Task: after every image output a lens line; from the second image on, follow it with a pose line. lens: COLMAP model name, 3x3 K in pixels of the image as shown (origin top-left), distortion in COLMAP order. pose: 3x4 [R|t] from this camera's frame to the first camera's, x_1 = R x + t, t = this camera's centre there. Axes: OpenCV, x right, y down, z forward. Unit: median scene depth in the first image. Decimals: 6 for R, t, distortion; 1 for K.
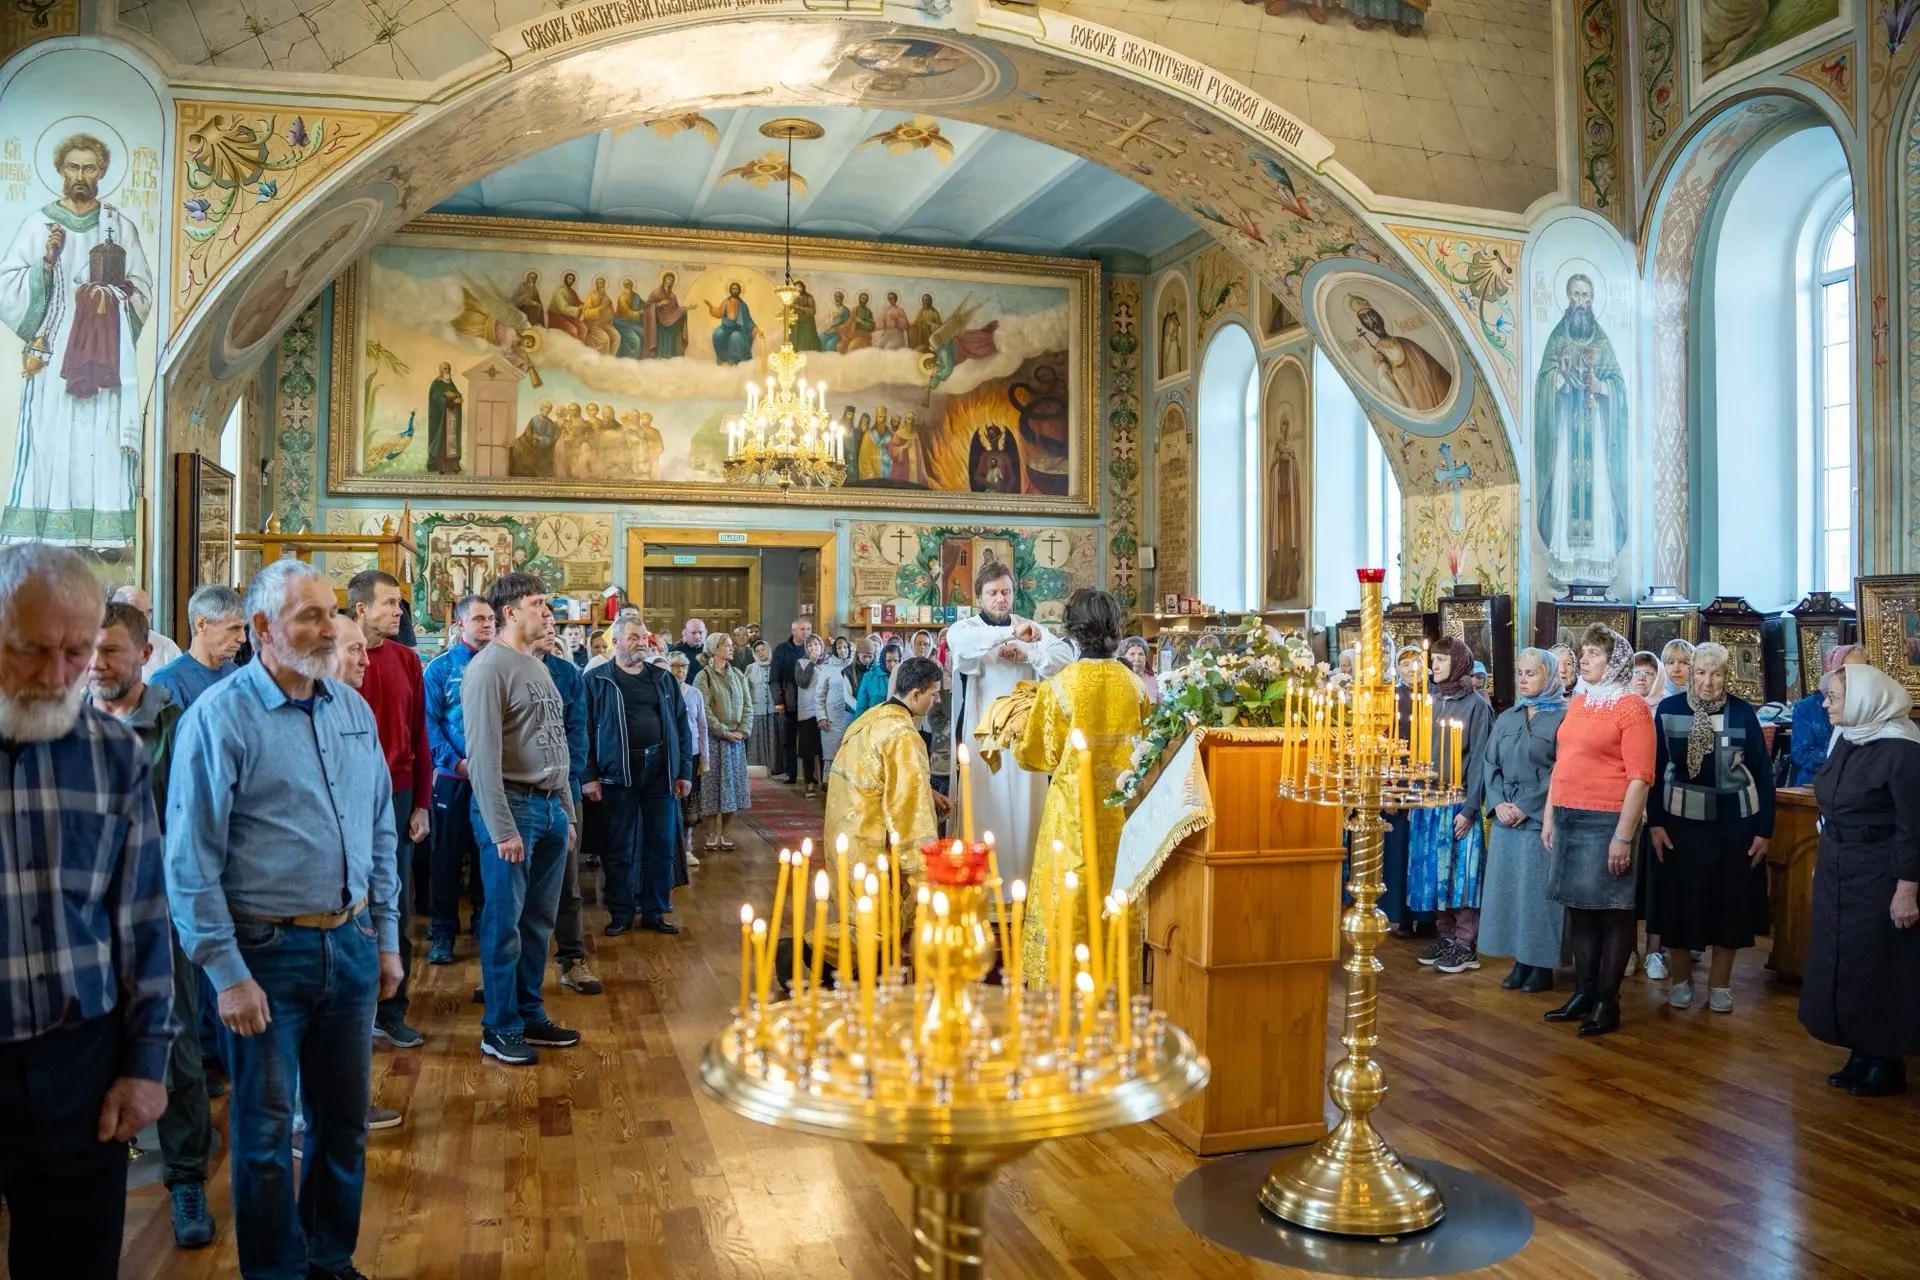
lens RADIAL K [[1510.6, 0, 953.3], [0, 1510.6, 681.2], [0, 0, 1]] dist [-0.184587, 0.110741]
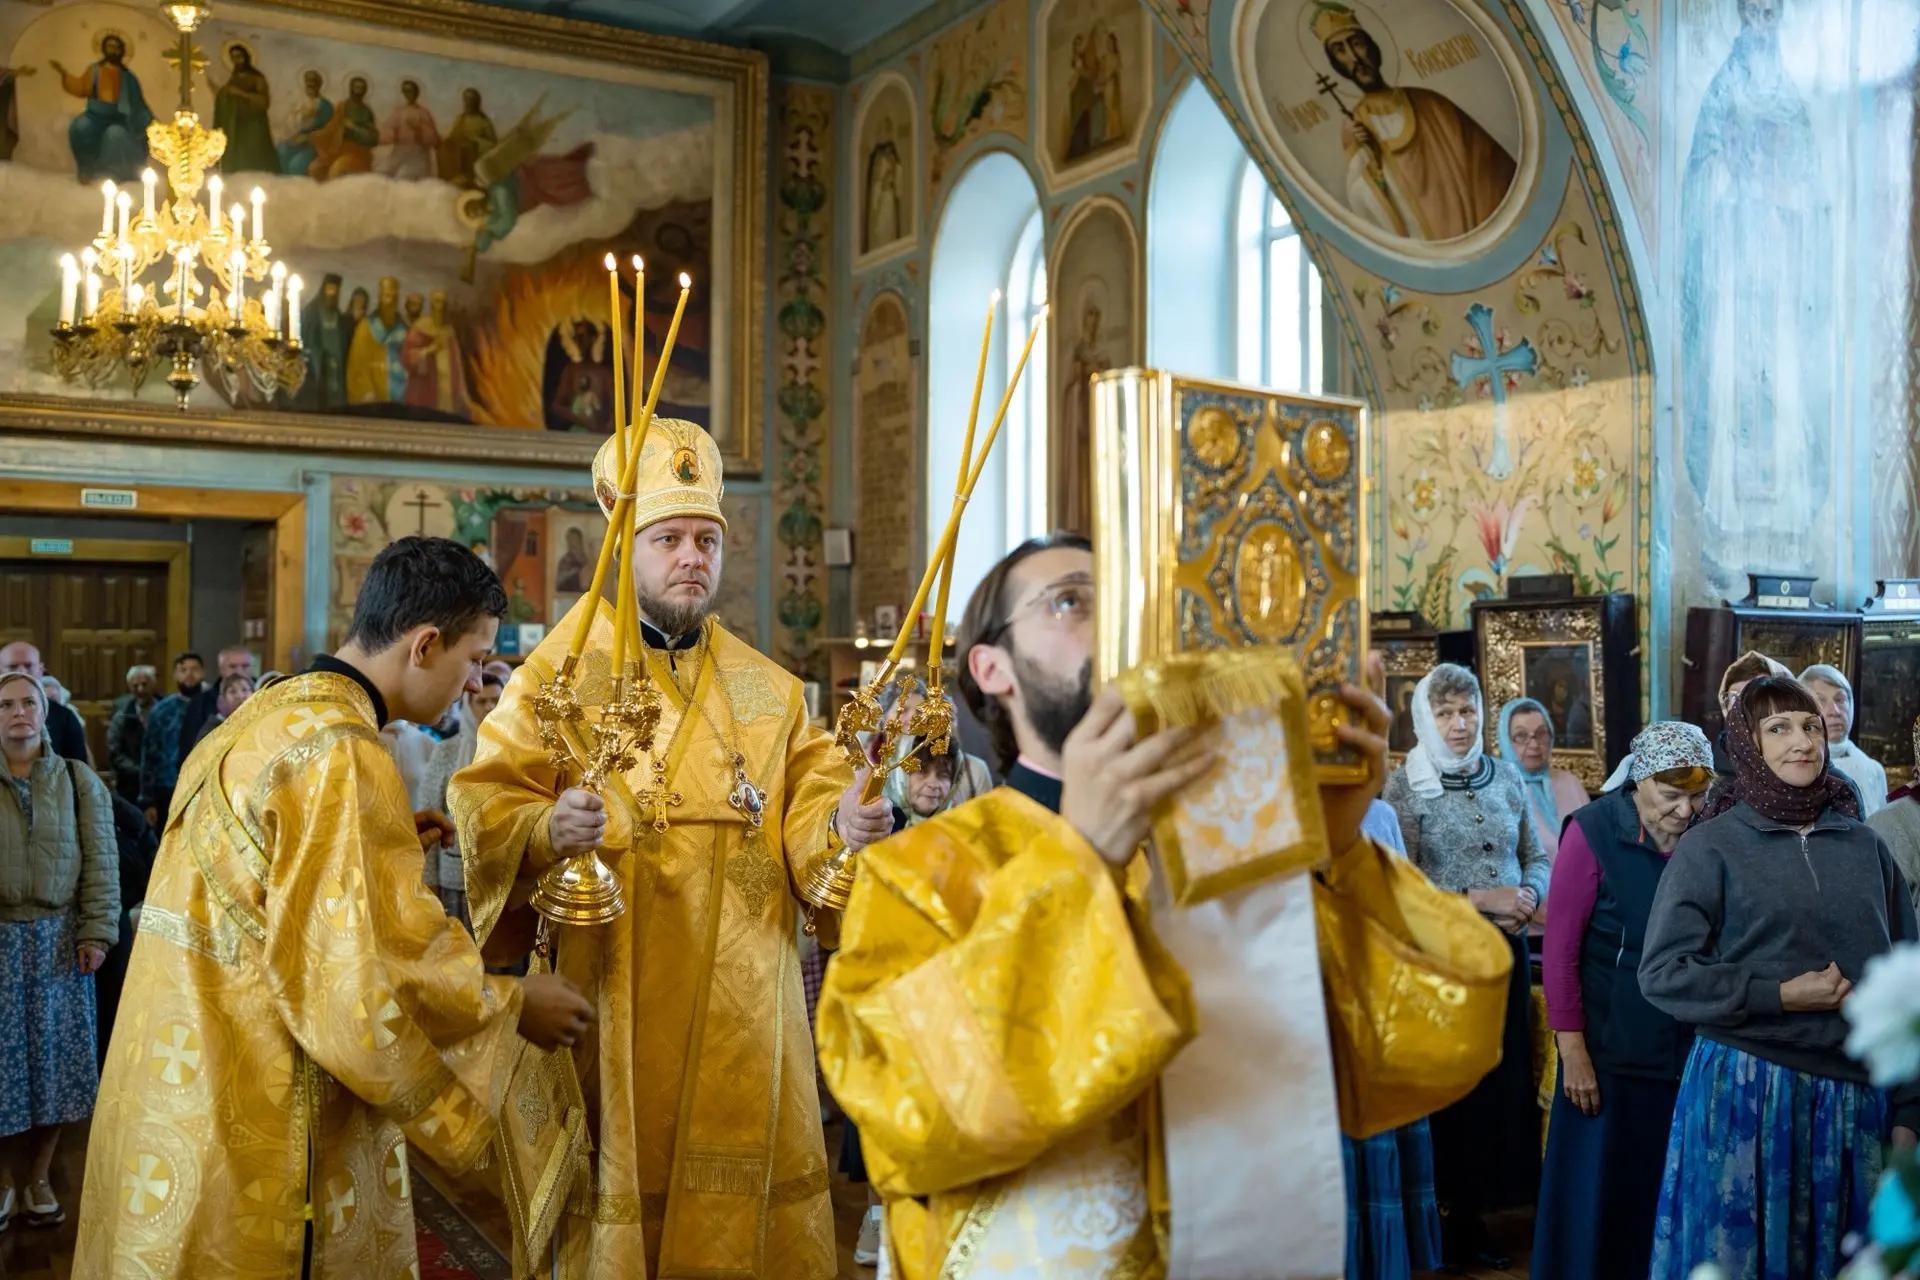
lens RADIAL K [[1983.9, 0, 960.0], [0, 1983.9, 640.0], [0, 0, 1]] dist [-0.098226, 0.225143]
pose [[0.976001, 0.004551, 0.217719, 0.002455], [0.005842, 0.998875, -0.047065, -0.007334], [-0.217689, 0.047207, 0.974876, 0.231122]]
